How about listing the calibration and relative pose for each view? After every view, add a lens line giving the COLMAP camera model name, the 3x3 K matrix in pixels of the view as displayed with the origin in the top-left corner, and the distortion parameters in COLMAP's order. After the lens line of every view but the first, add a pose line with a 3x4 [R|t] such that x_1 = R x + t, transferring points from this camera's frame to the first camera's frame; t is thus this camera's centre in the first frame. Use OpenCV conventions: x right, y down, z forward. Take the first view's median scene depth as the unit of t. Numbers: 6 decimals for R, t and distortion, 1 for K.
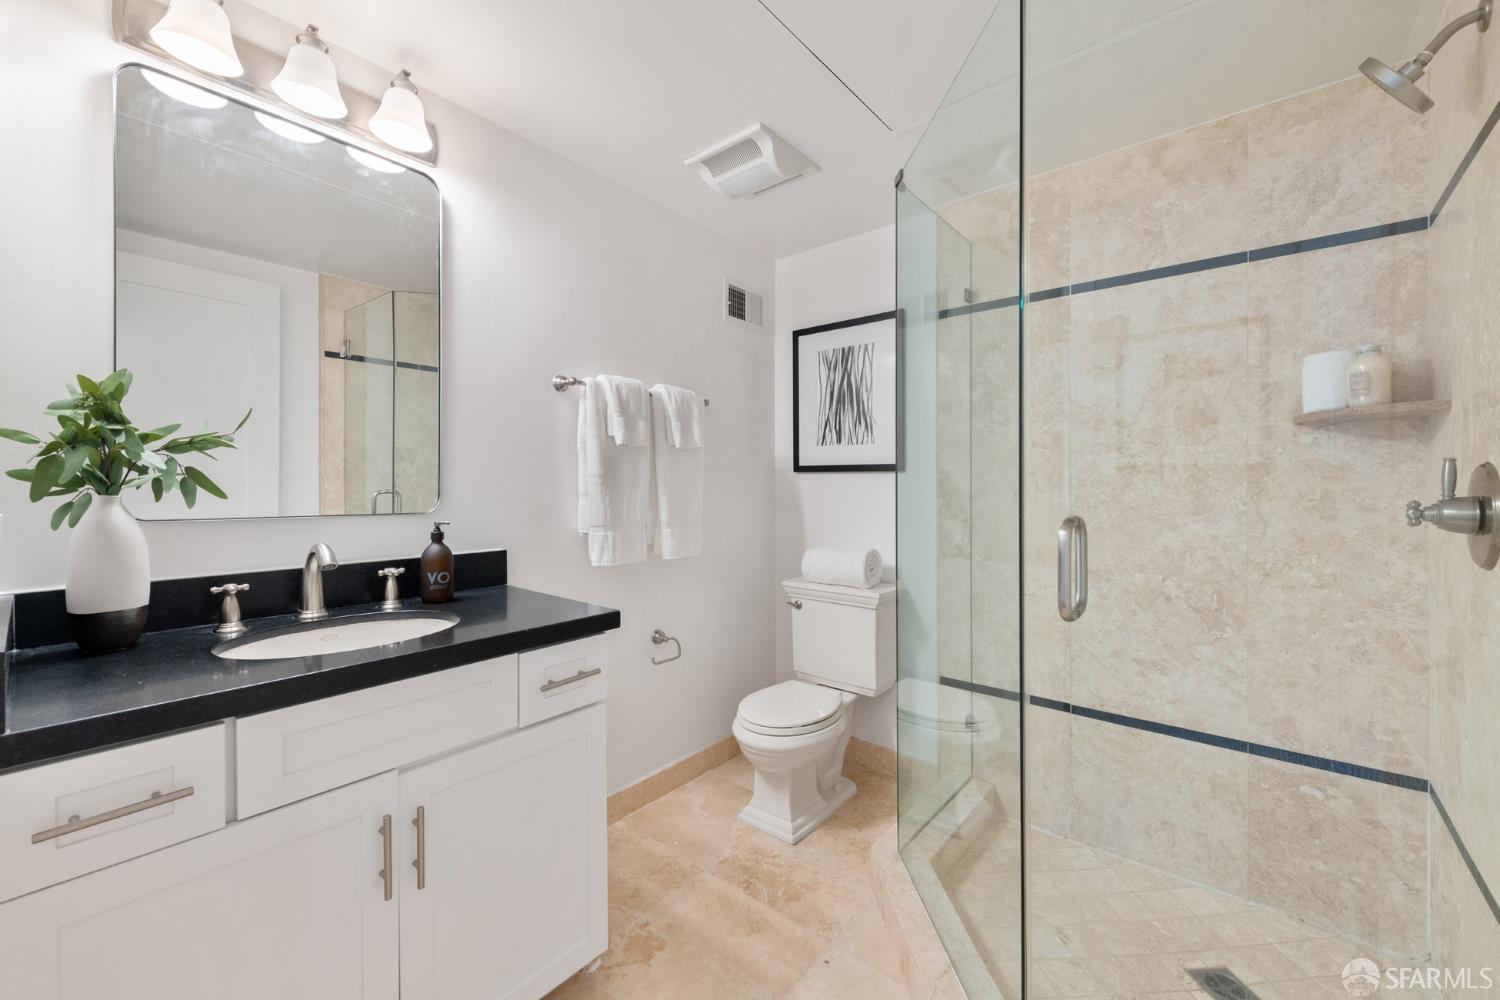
lens RADIAL K [[596.4, 0, 752.8], [0, 596.4, 490.8], [0, 0, 1]] dist [0.011545, -0.005171]
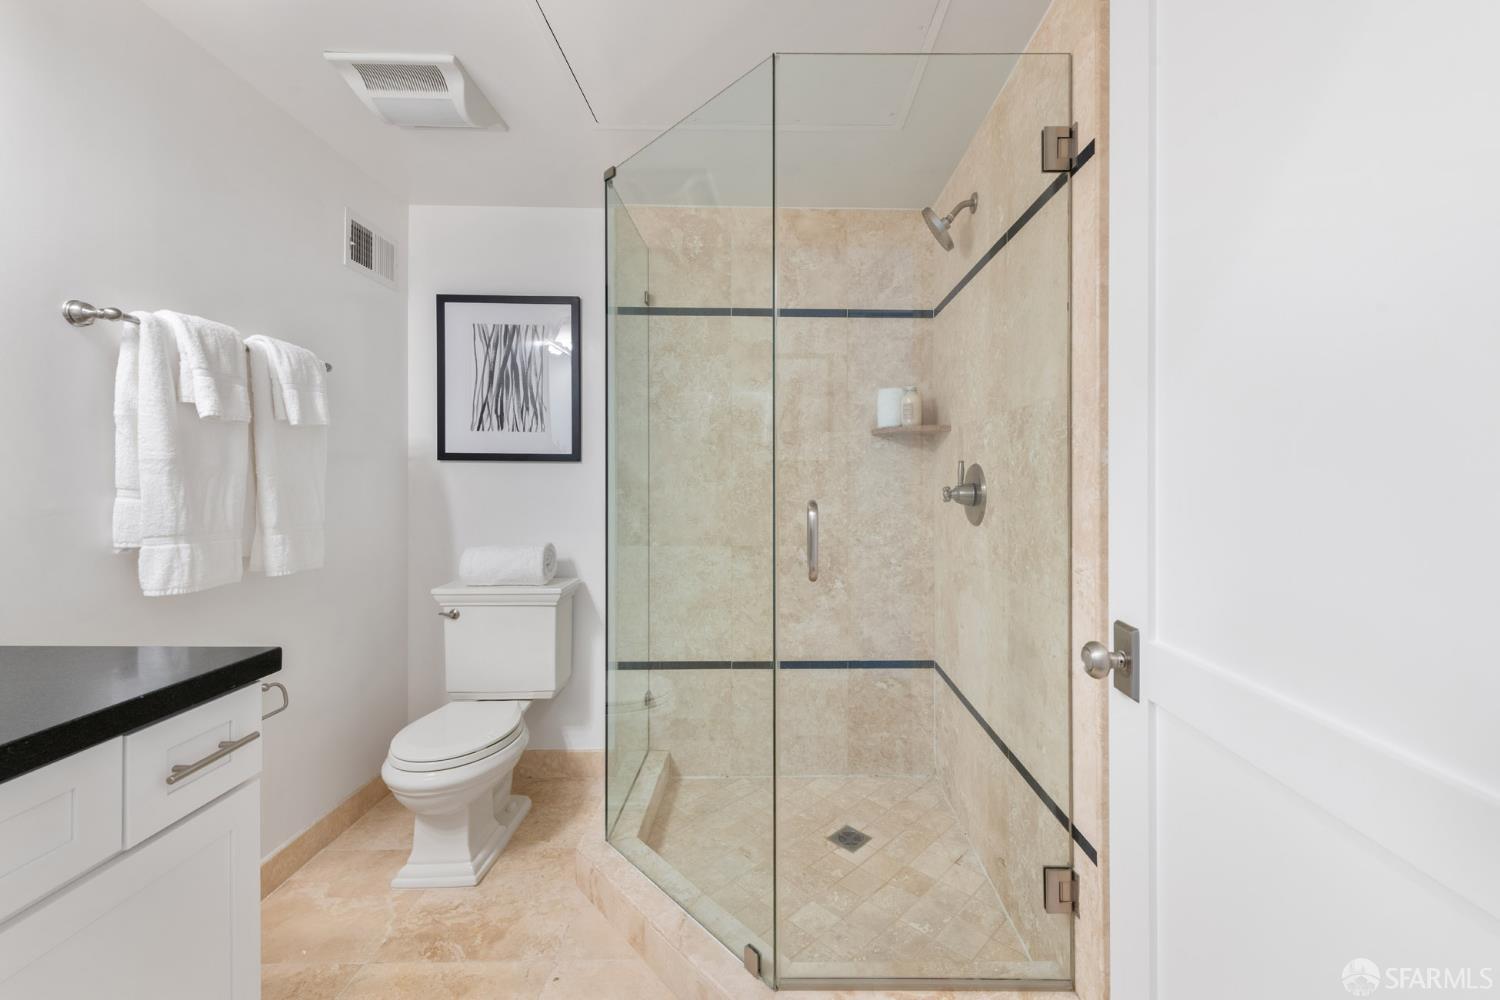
lens RADIAL K [[609.9, 0, 788.6], [0, 609.9, 477.2], [0, 0, 1]] dist [0.016581, -0.007465]
pose [[0.751931, 0.000789, 0.659241, -0.203732], [0.003473, 0.999981, -0.005158, -0.000735], [-0.659233, 0.006168, 0.751914, 0.018762]]
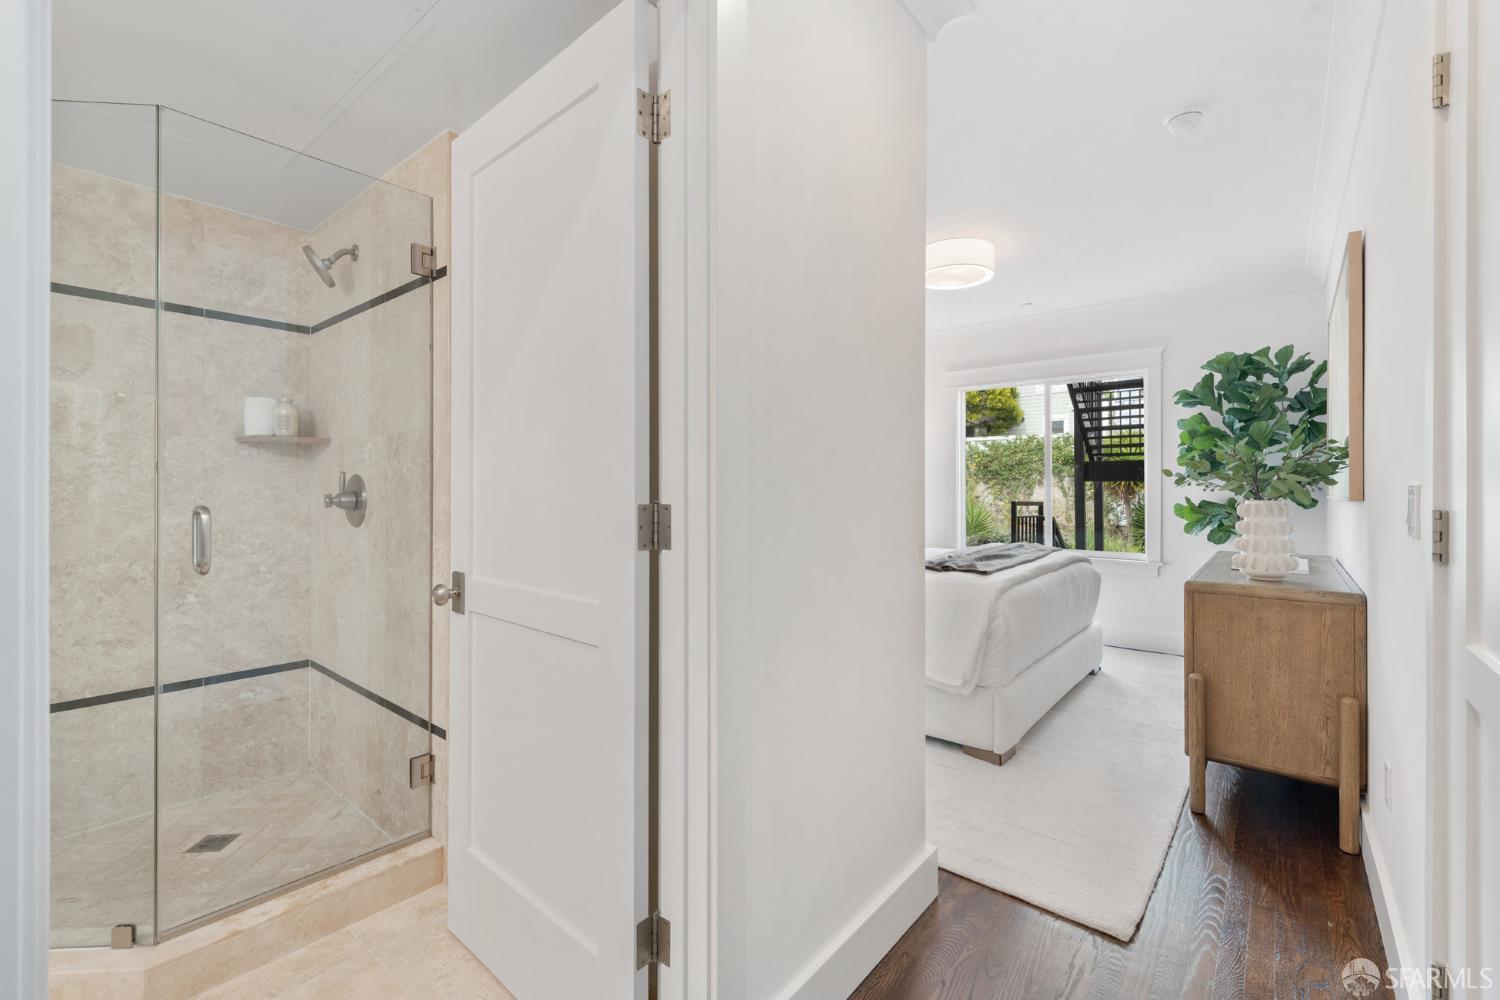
lens RADIAL K [[645.5, 0, 750.6], [0, 645.5, 488.1], [0, 0, 1]] dist [0.014123, -0.006379]
pose [[-0.002649, -0.000923, 0.999996, -0.584432], [0.001056, 0.999999, 0.000926, -0.000922], [-0.999996, 0.001058, -0.002648, -0.197975]]
